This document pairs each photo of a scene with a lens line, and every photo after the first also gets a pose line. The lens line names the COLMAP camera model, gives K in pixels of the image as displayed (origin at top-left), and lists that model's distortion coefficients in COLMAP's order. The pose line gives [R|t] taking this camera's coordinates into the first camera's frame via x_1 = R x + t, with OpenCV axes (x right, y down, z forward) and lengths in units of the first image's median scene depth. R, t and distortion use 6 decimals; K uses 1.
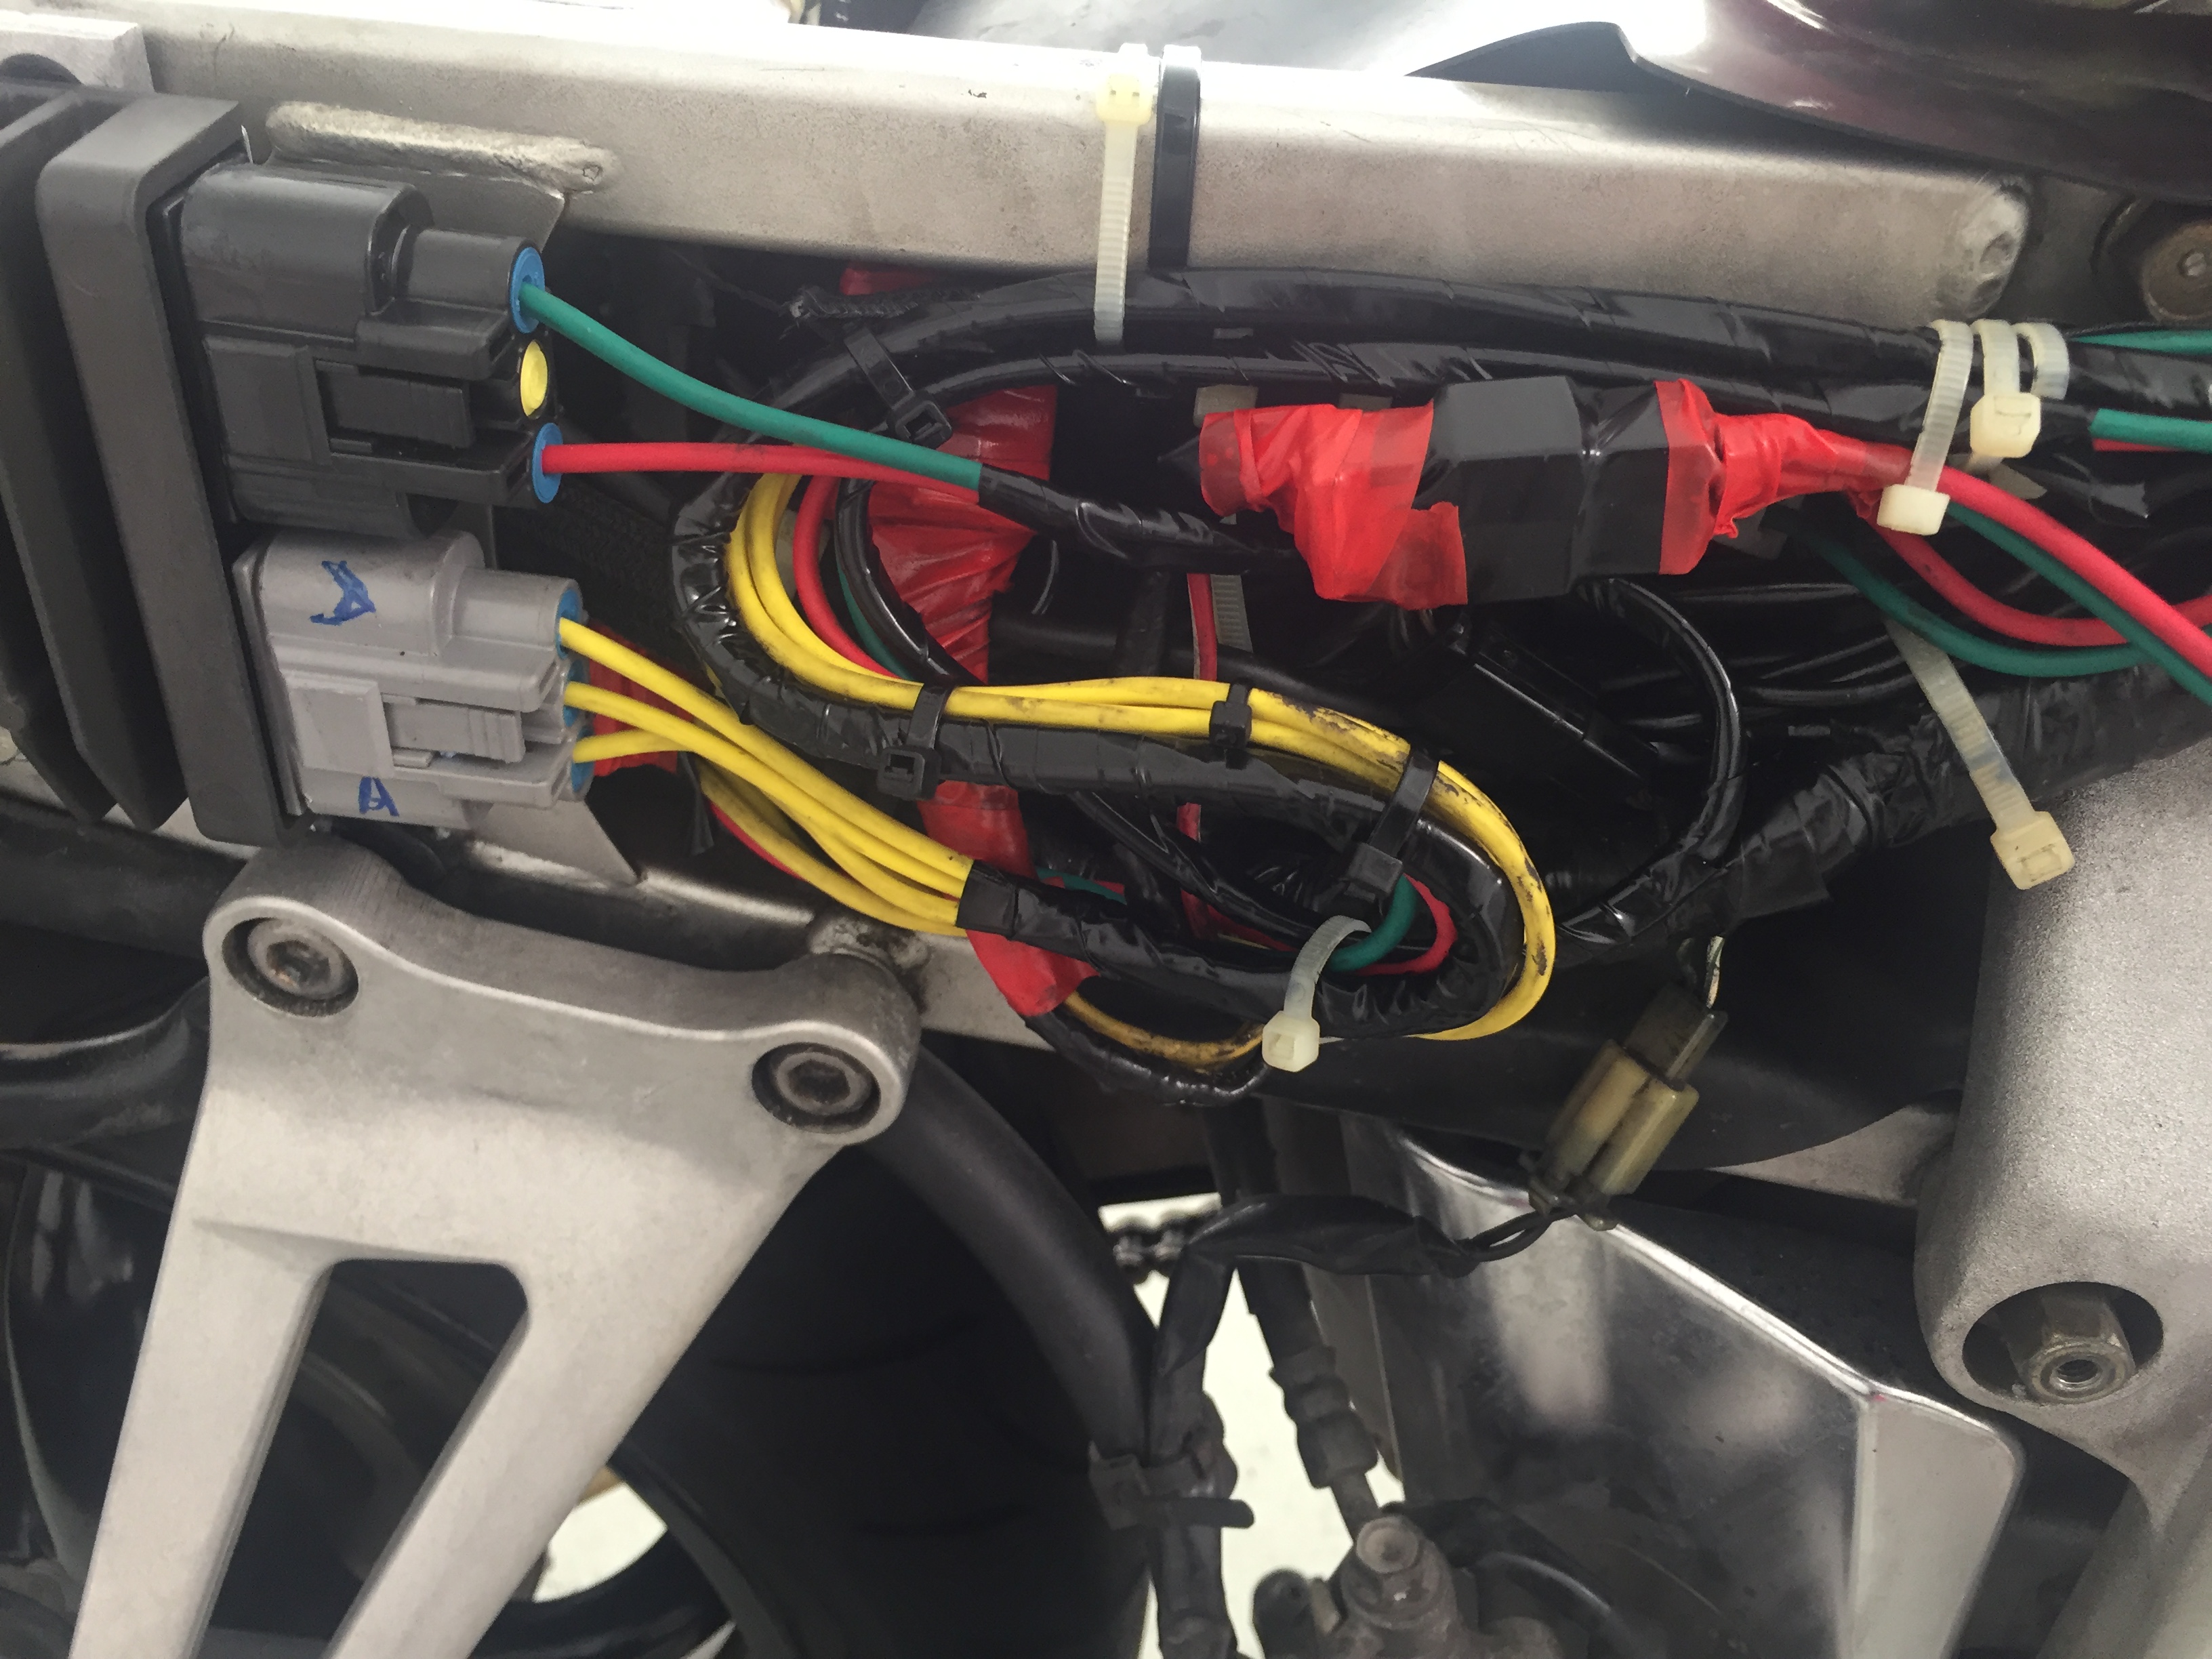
lens RADIAL K [[1944.0, 0, 1106.0], [0, 1944.0, 829.5], [0, 0, 1]] dist [0.069136, -0.132123]
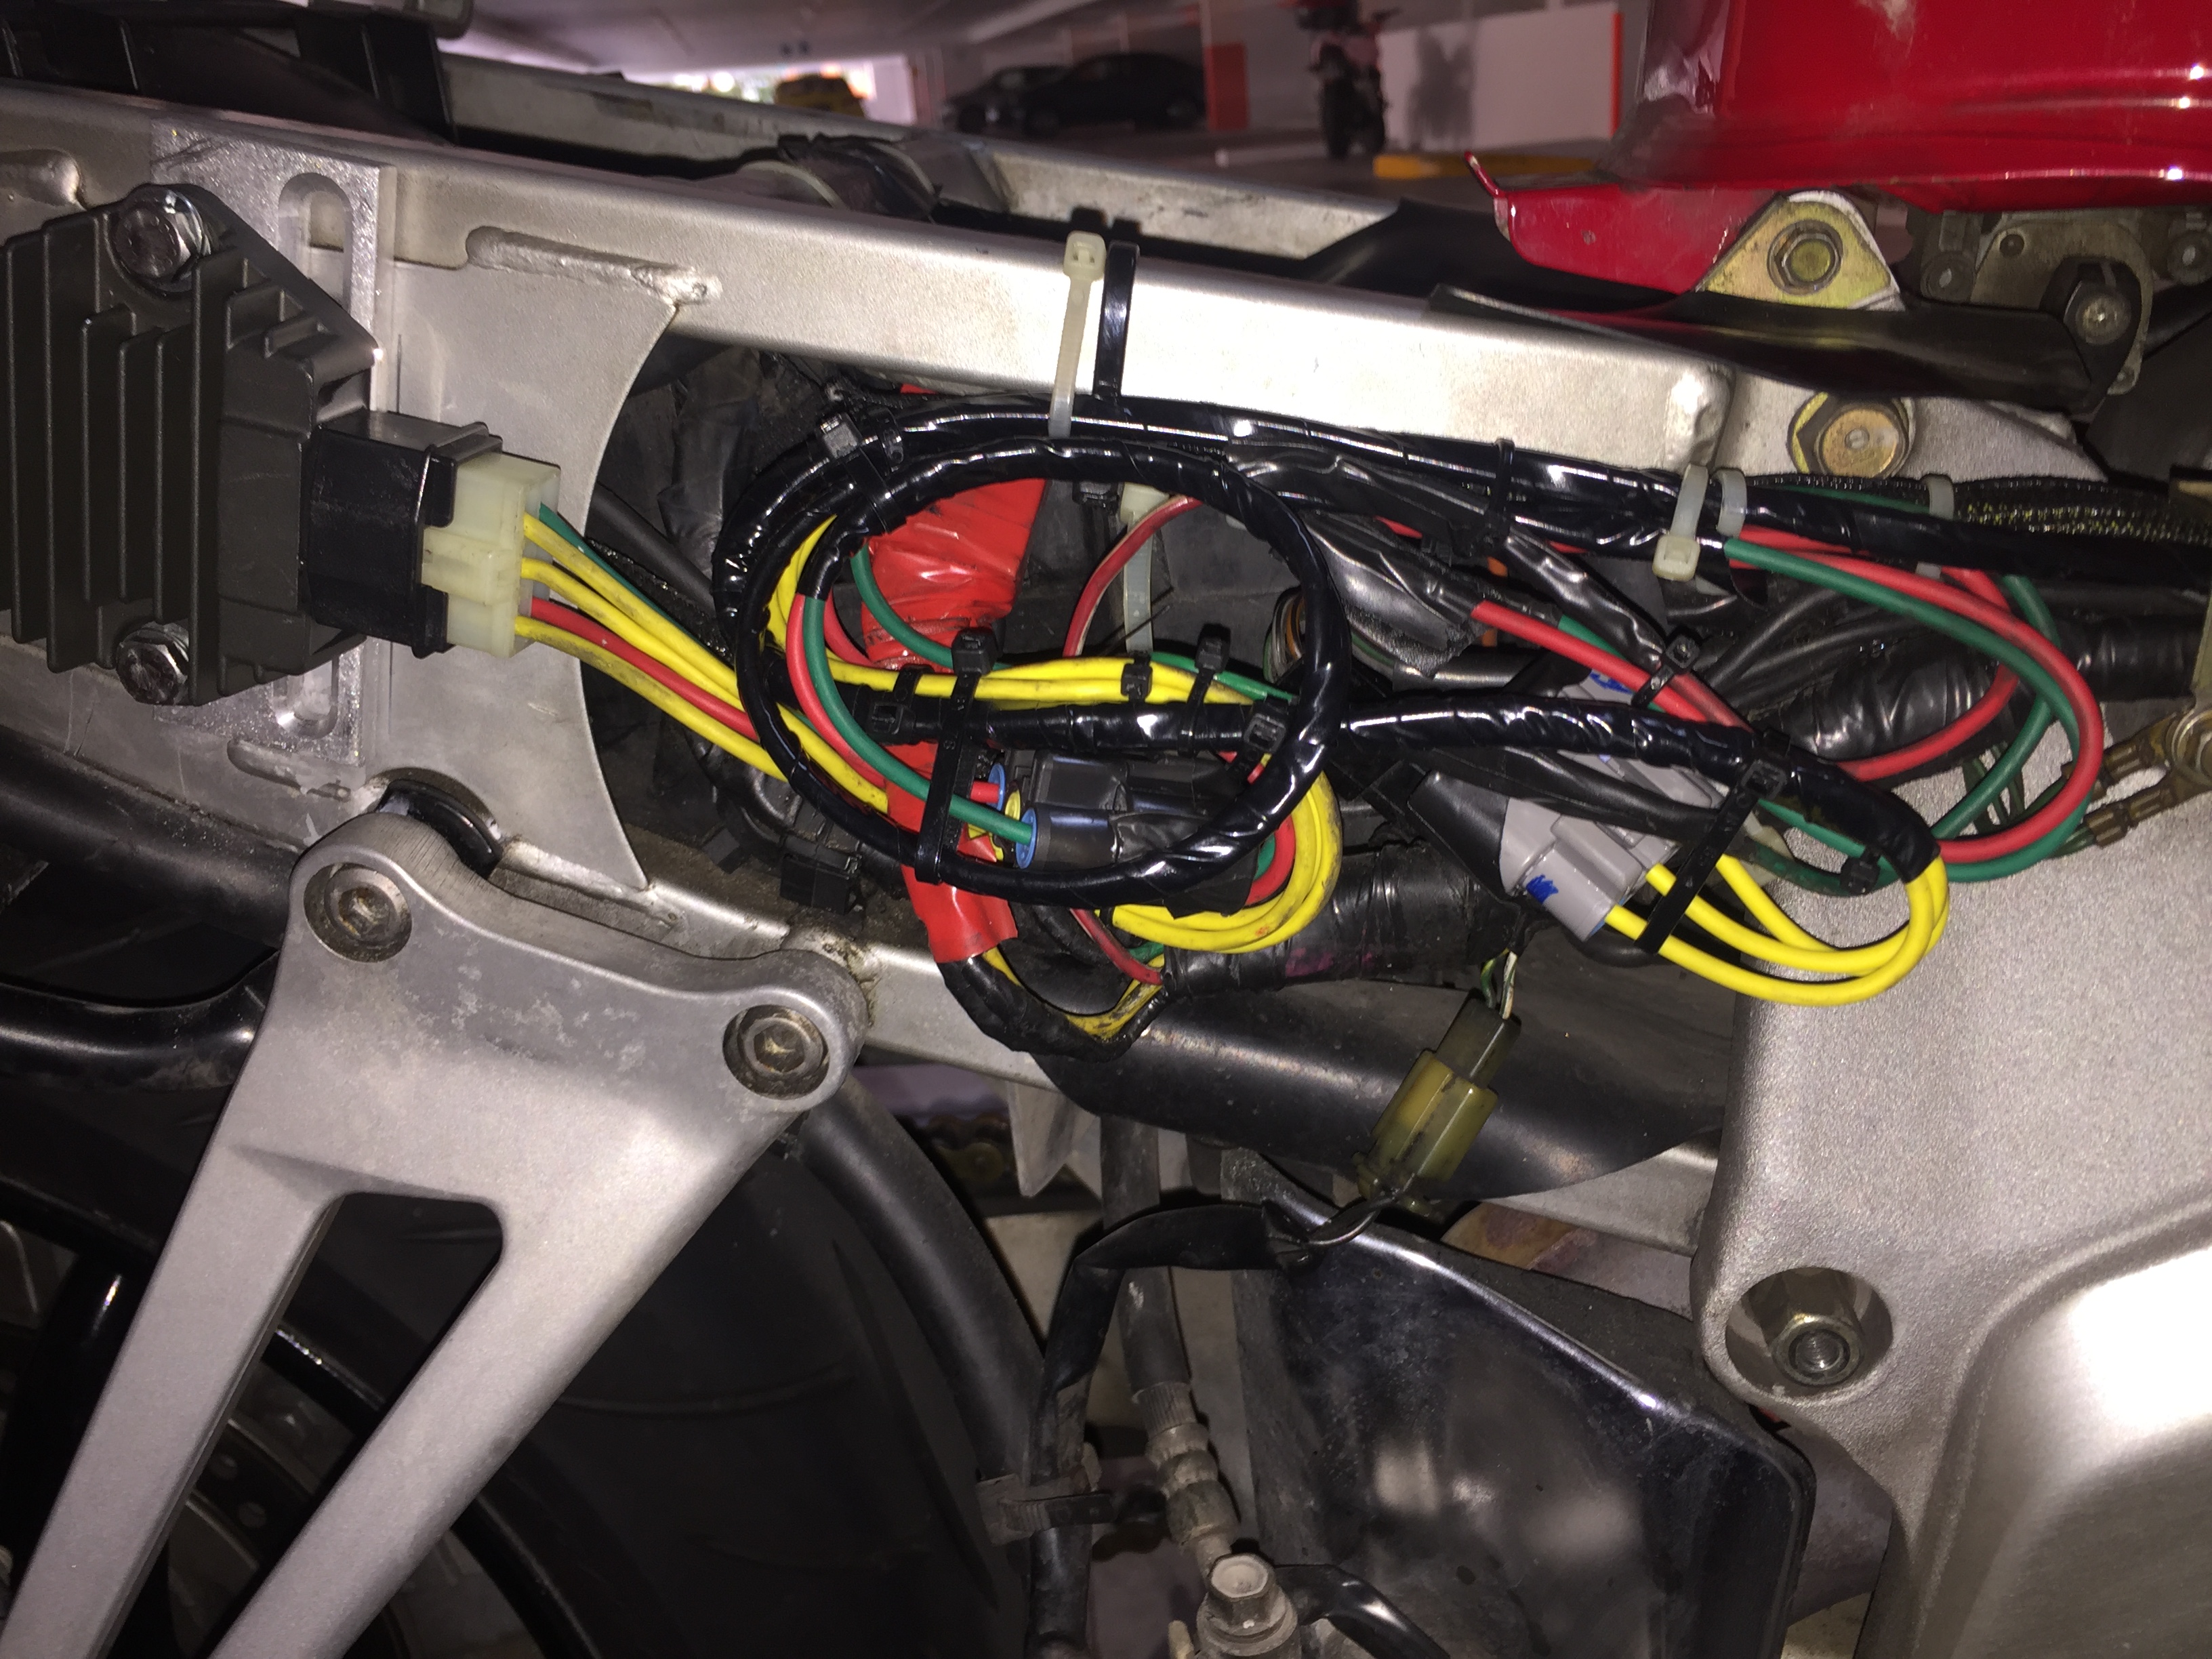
lens RADIAL K [[1944.0, 0, 1106.0], [0, 1944.0, 829.5], [0, 0, 1]] dist [0.069136, -0.132123]
pose [[0.997129, 0.075169, 0.009165, 0.031200], [-0.070574, 0.966341, -0.247393, 0.277545], [-0.027453, 0.246036, 0.968872, -0.195982]]
